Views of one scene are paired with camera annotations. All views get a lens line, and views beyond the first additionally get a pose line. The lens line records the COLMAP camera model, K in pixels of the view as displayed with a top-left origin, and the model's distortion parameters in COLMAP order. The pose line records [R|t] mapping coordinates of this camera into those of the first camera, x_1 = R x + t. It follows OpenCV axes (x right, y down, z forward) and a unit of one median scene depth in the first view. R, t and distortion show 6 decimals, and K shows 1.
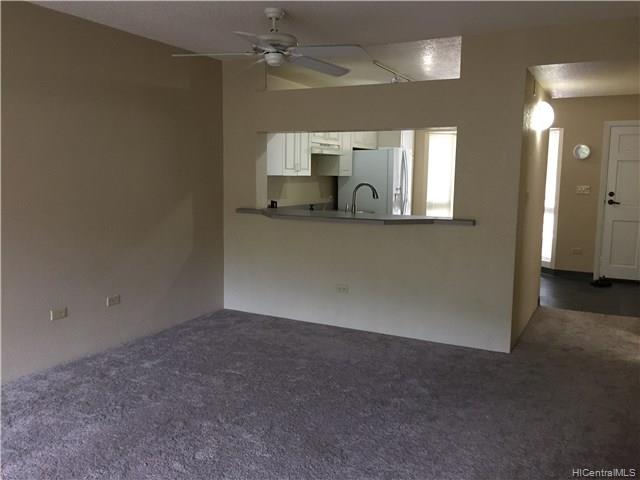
lens RADIAL K [[547.5, 0, 320.0], [0, 547.5, 240.0], [0, 0, 1]] dist [0.082766, -0.113728]
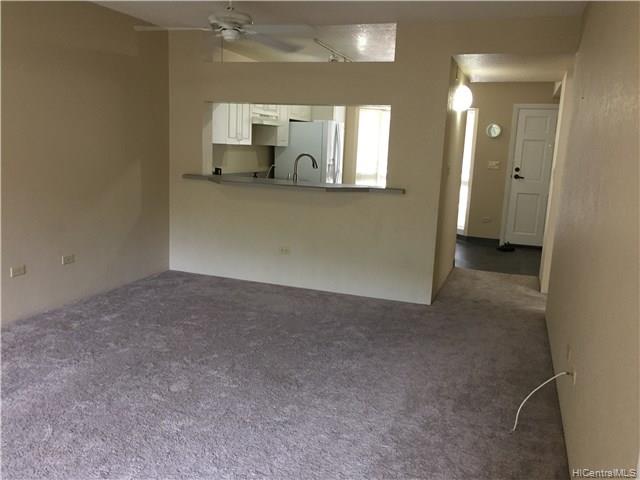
lens RADIAL K [[547.5, 0, 320.0], [0, 547.5, 240.0], [0, 0, 1]] dist [0.082766, -0.113728]
pose [[0.989652, 0.006178, 0.143356, -0.049954], [-0.013775, 0.998549, 0.052068, 0.011009], [-0.142826, -0.053504, 0.988301, -0.094537]]
